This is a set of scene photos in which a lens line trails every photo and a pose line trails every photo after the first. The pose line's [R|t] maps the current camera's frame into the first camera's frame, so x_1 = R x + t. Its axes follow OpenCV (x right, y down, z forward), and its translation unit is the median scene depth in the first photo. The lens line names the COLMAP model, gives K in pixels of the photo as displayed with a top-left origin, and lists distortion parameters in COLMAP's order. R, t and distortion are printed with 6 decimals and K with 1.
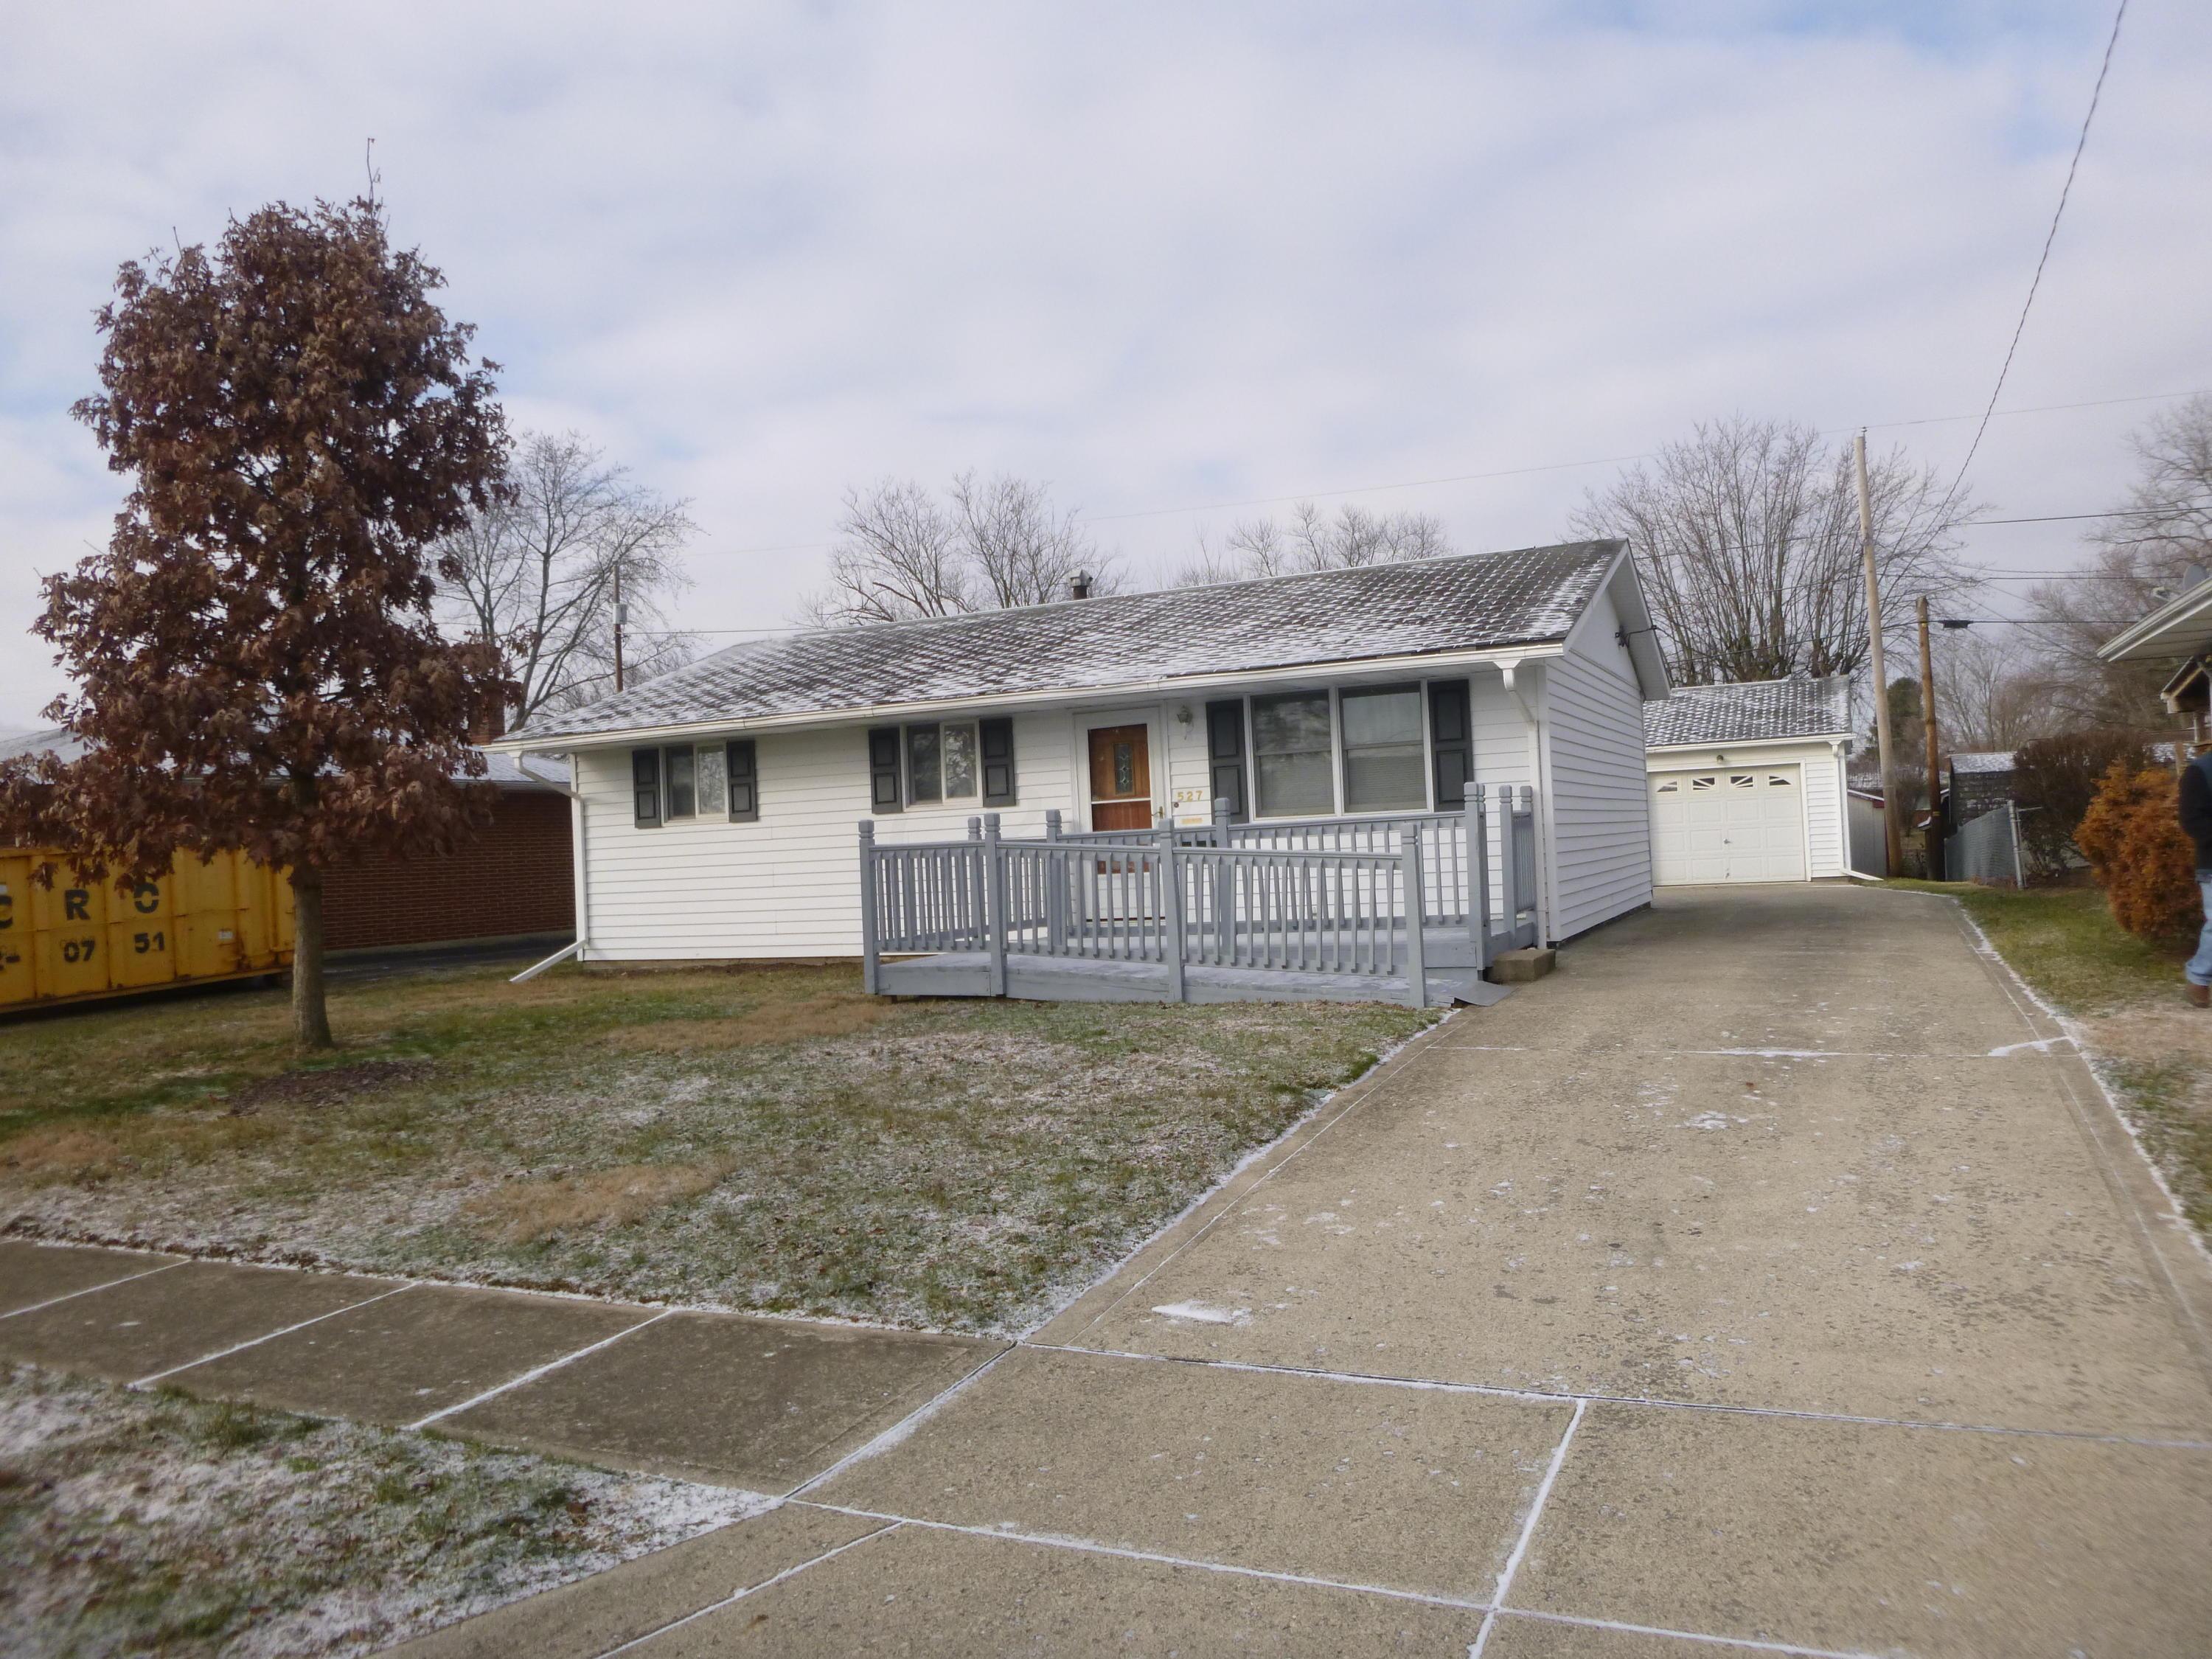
lens RADIAL K [[1610.4, 0, 1106.3], [0, 1610.4, 823.7], [0, 0, 1]] dist [-0.038759, 0.004706]
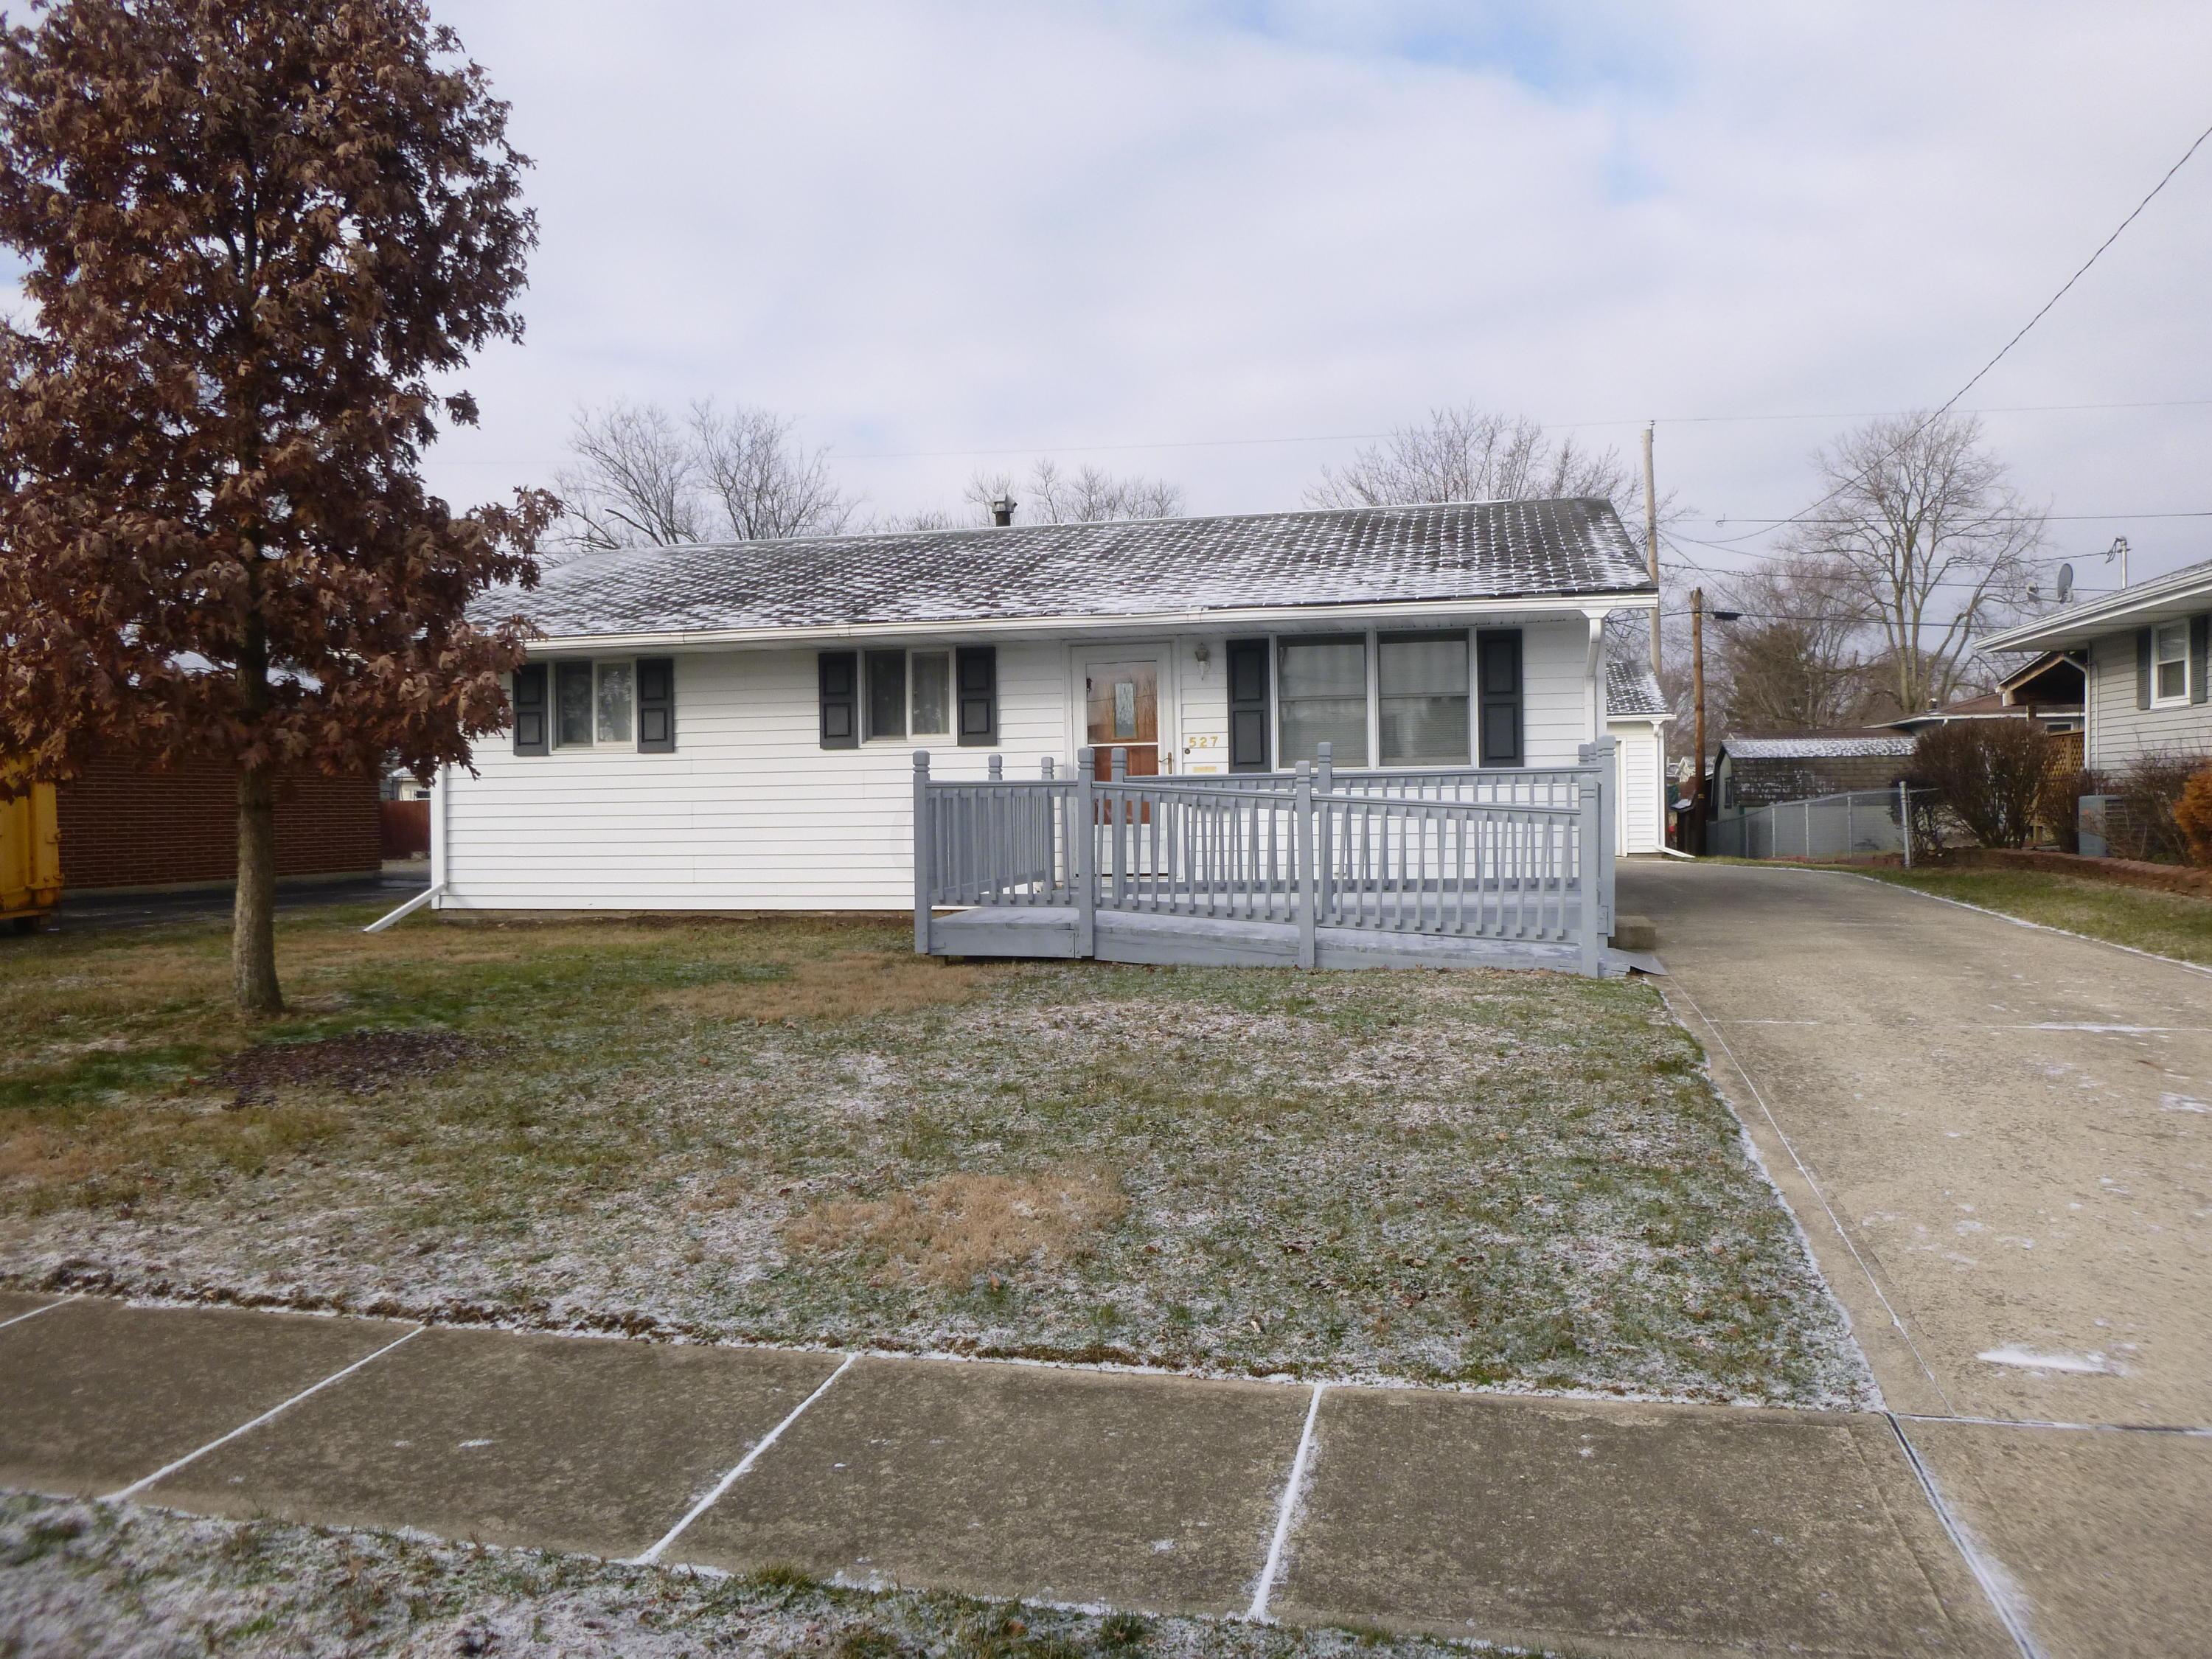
lens RADIAL K [[1613.4, 0, 1106.0], [0, 1613.4, 829.5], [0, 0, 1]] dist [-0.040144, 0.003163]
pose [[0.977391, 0.029808, 0.209328, -0.190537], [-0.035201, 0.999136, 0.022085, 0.014031], [-0.208489, -0.028954, 0.977596, 0.114354]]
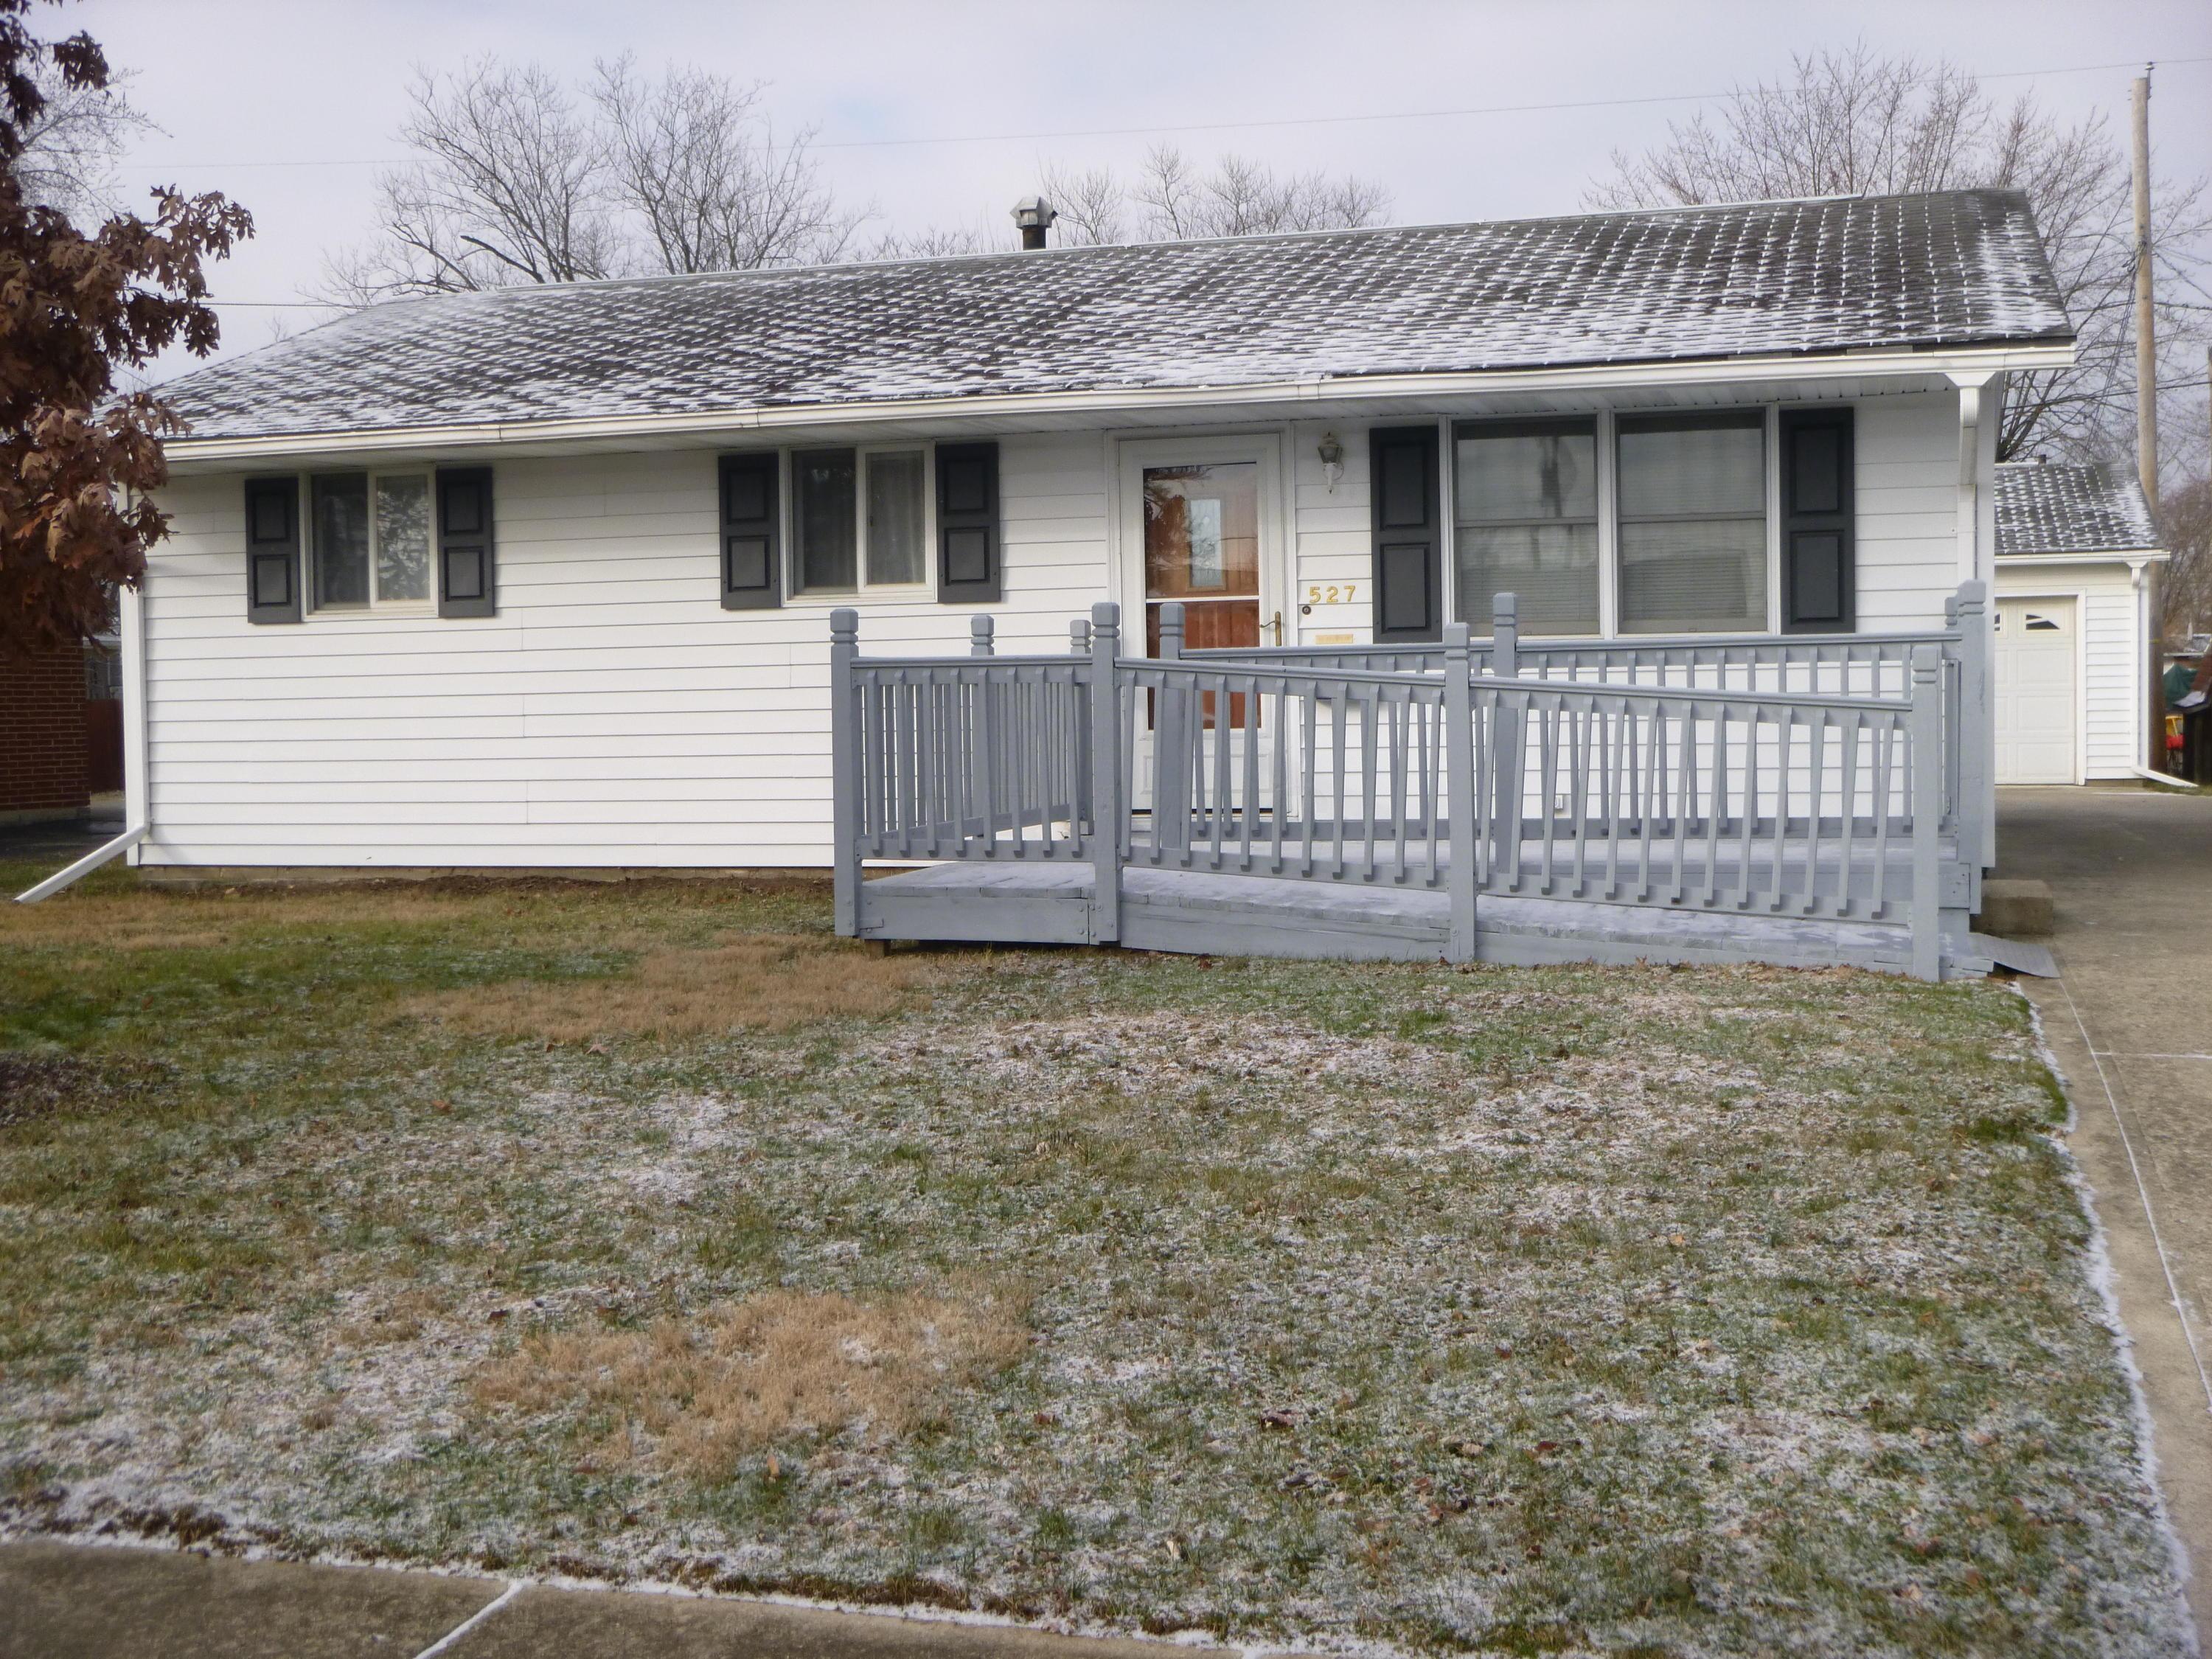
lens RADIAL K [[2573.3, 0, 1113.1], [0, 2573.3, 831.9], [0, 0, 1]] dist [-0.073064, 0.166416]
pose [[0.989078, 0.024080, 0.145414, -0.150715], [-0.032960, 0.997716, 0.058968, 0.014570], [-0.143662, -0.063117, 0.987612, 0.119296]]
